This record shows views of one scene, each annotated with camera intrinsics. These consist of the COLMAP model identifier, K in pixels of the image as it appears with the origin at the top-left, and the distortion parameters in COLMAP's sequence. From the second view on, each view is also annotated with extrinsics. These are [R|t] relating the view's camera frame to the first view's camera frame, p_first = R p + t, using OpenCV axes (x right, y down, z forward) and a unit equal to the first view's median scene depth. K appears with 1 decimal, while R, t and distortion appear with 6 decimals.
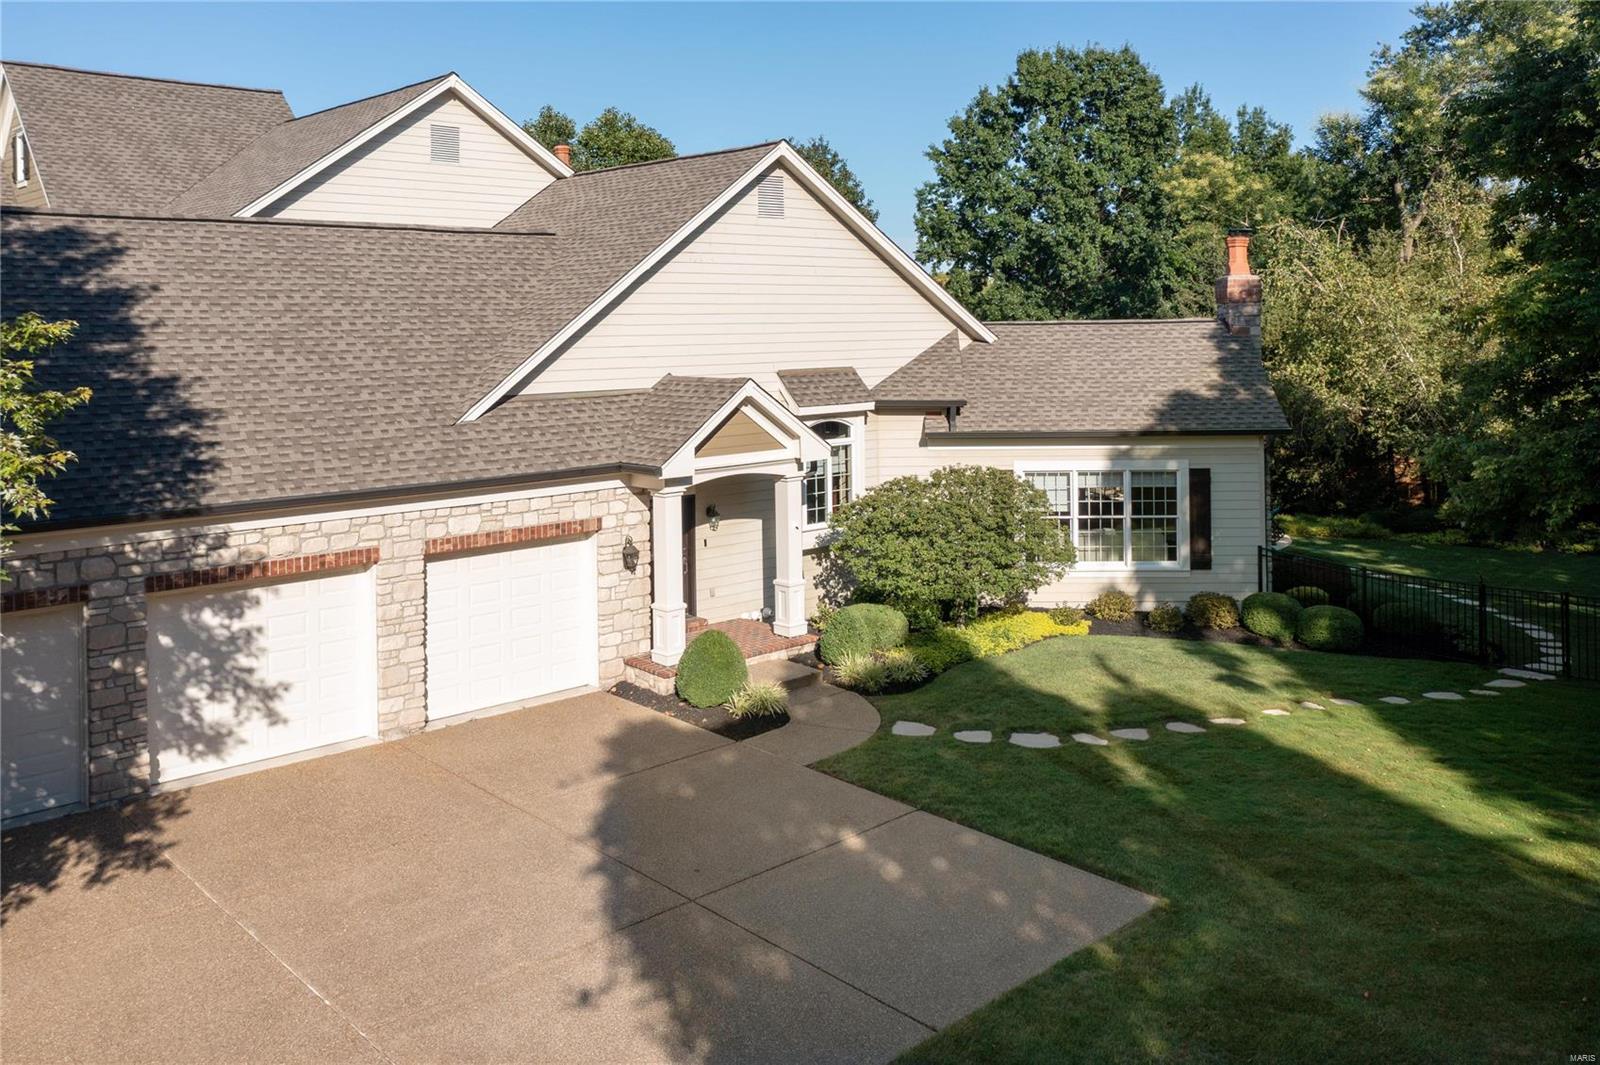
lens RADIAL K [[1253.2, 0, 861.0], [0, 1253.2, 487.1], [0, 0, 1]] dist [0.002352, 0.009252]
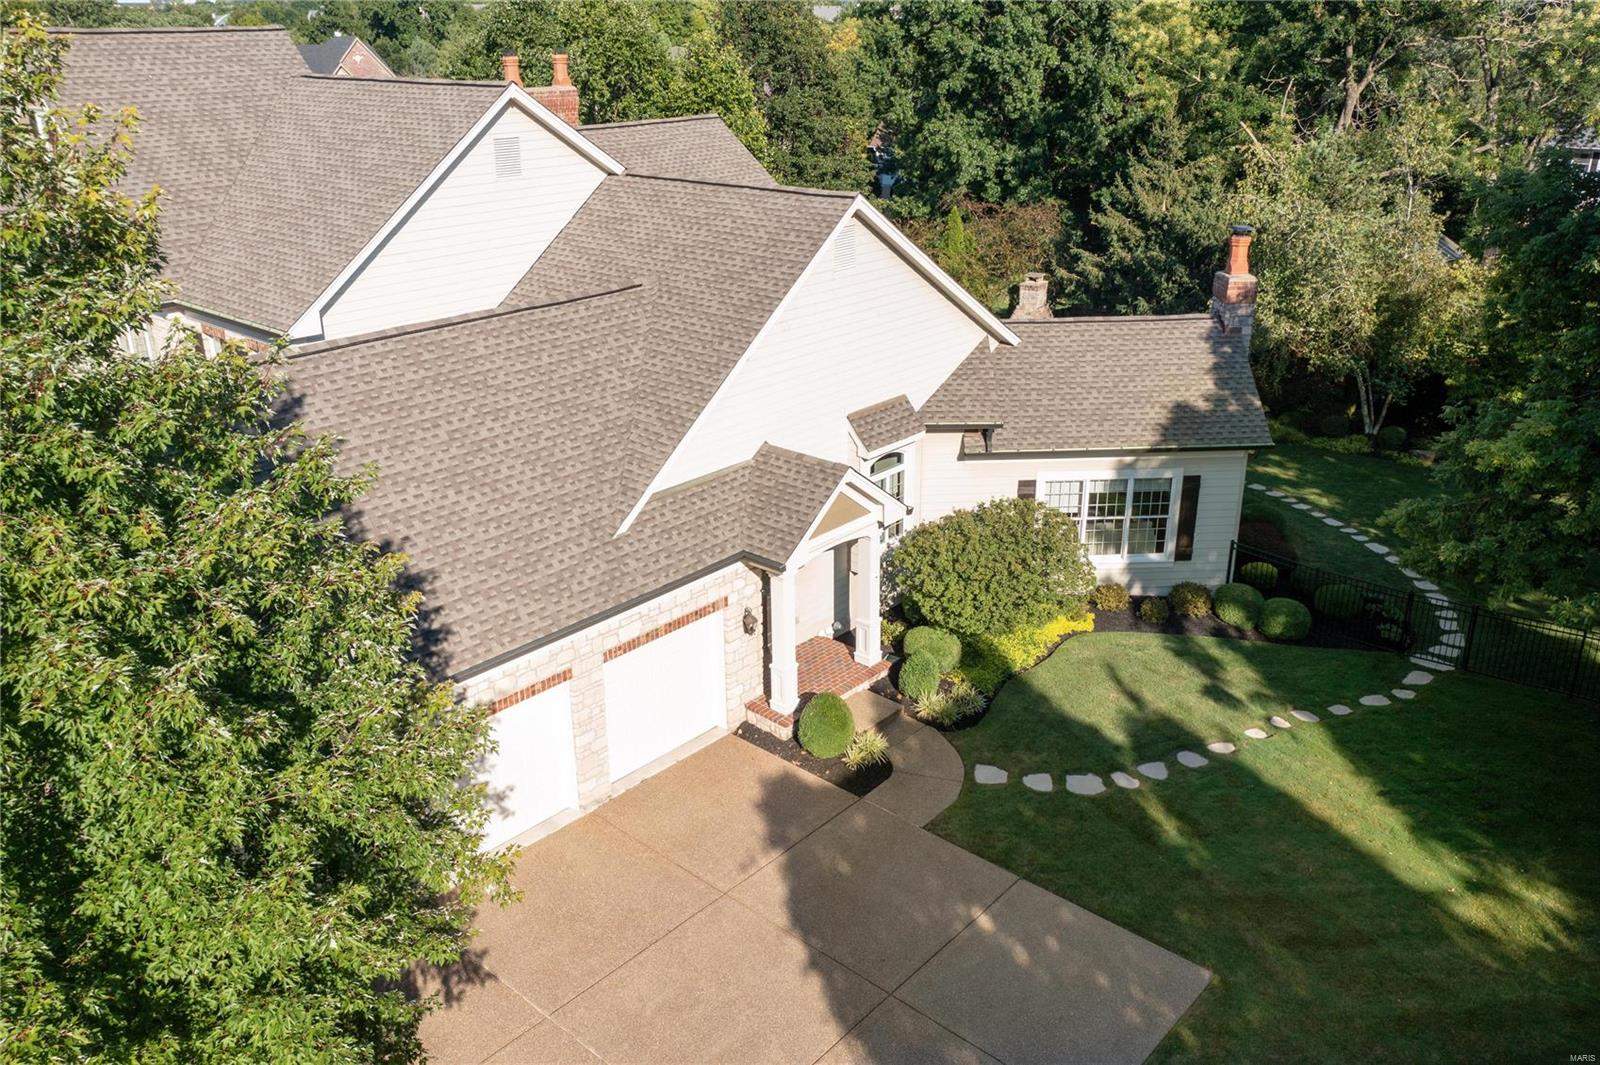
lens RADIAL K [[1253.2, 0, 765.2], [0, 1253.2, 498.6], [0, 0, 1]] dist [0.002352, 0.009252]
pose [[0.994850, -0.006932, 0.101117, -0.287212], [-0.028992, 0.936510, 0.349441, -0.466234], [-0.097120, -0.350573, 0.931486, -0.057941]]
